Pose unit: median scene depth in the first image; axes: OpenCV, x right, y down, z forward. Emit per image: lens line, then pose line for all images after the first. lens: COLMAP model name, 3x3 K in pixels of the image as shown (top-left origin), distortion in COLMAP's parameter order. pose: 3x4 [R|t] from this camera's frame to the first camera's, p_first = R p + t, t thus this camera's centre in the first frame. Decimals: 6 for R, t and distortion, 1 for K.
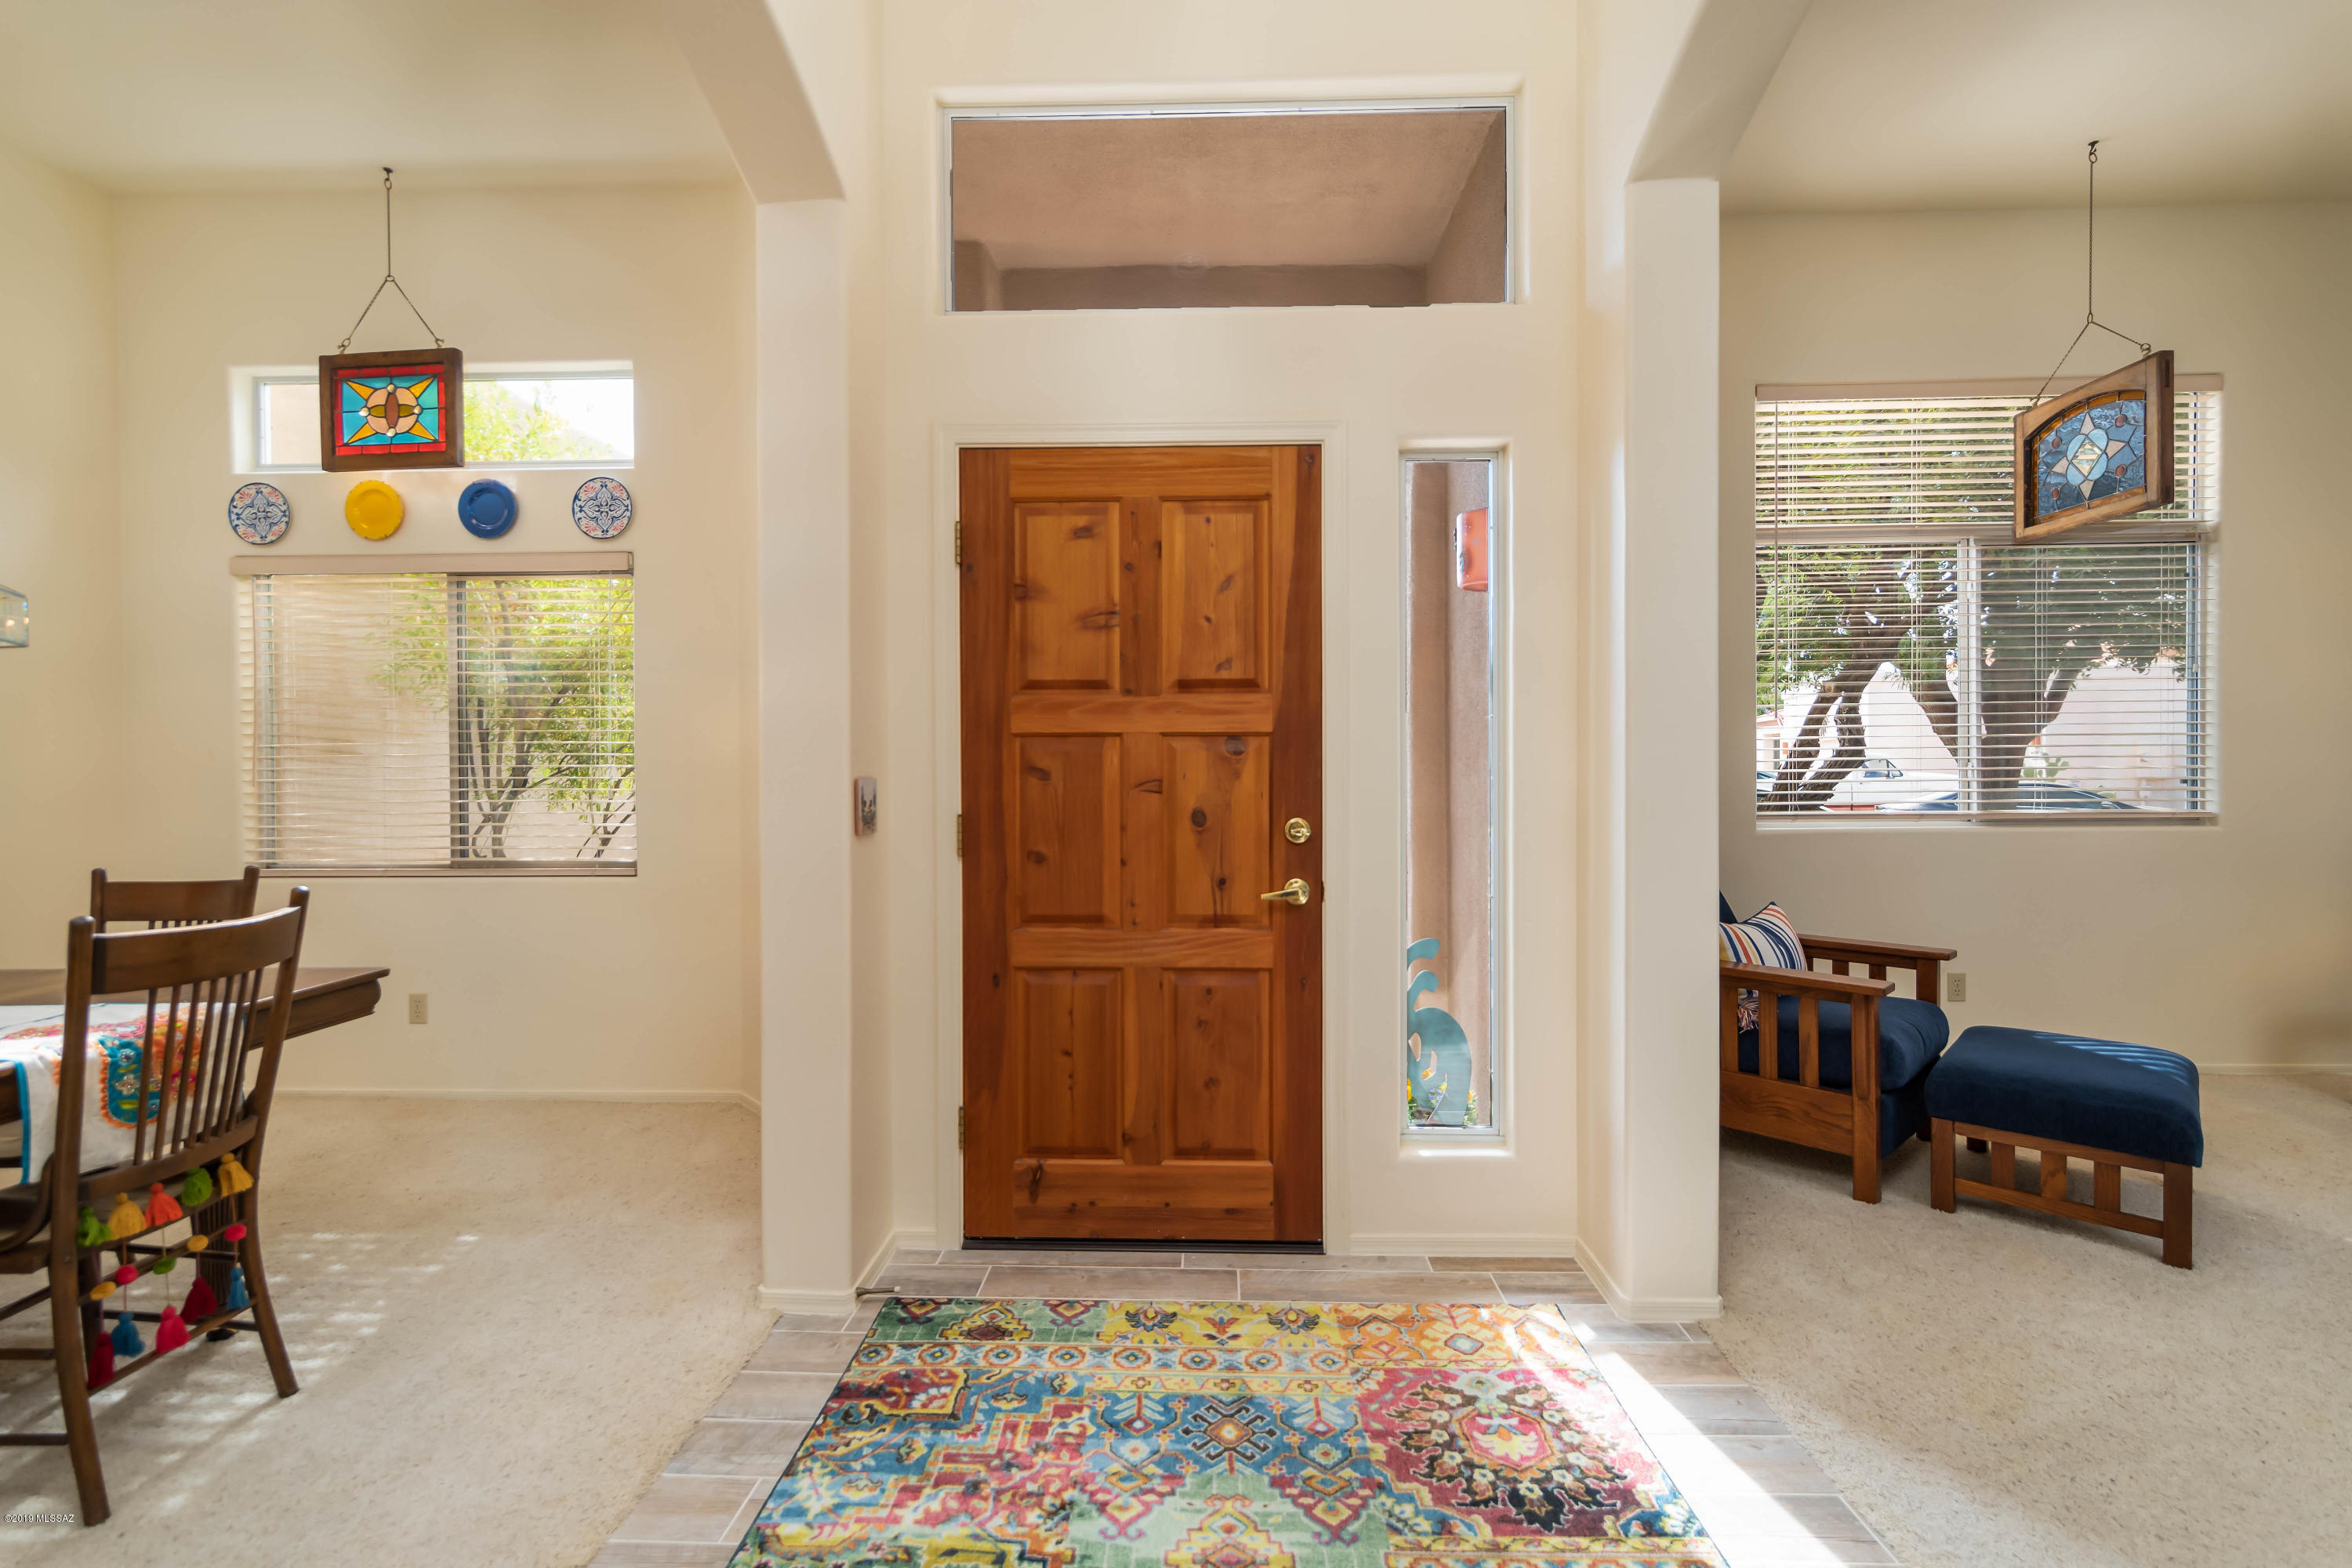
lens RADIAL K [[1023.4, 0, 1185.2], [0, 1023.4, 781.4], [0, 0, 1]] dist [-0.004115, 0.002993]
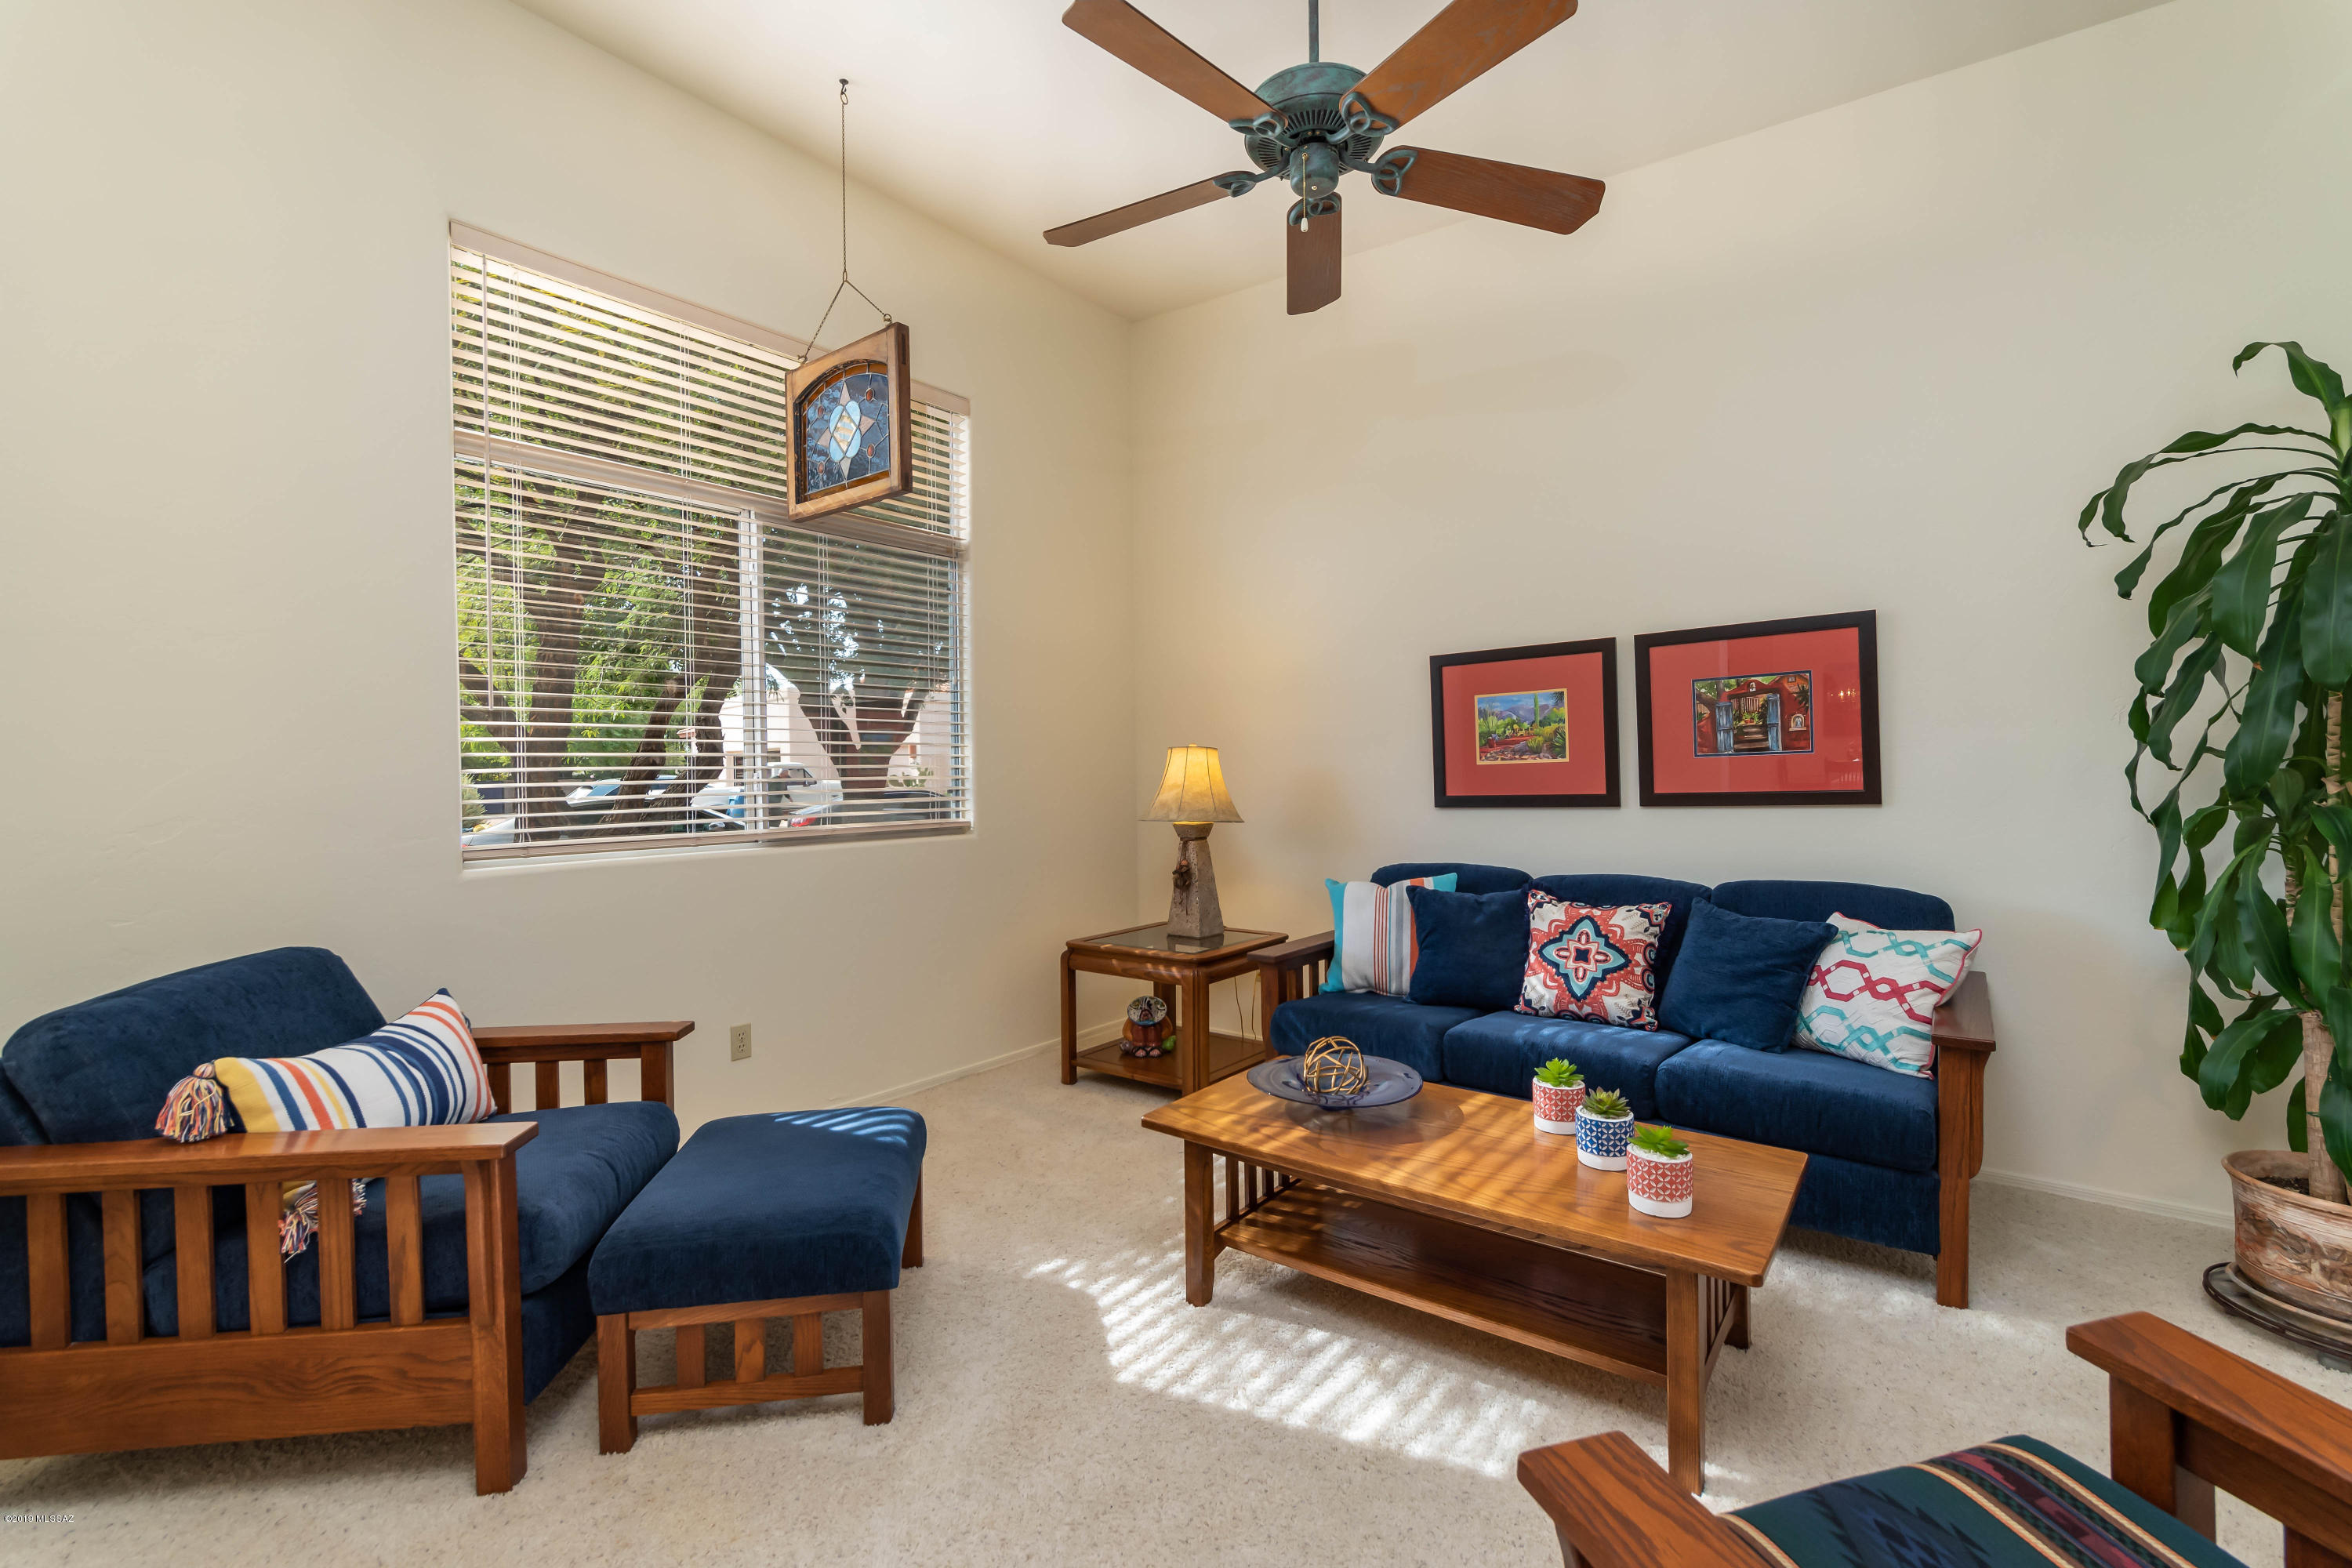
lens RADIAL K [[1023.4, 0, 1185.2], [0, 1023.4, 781.4], [0, 0, 1]] dist [-0.004115, 0.002993]
pose [[0.591007, -0.008428, 0.806623, 0.355400], [0.016893, 0.999855, -0.001931, -0.005160], [-0.806490, 0.014768, 0.591064, 0.251921]]
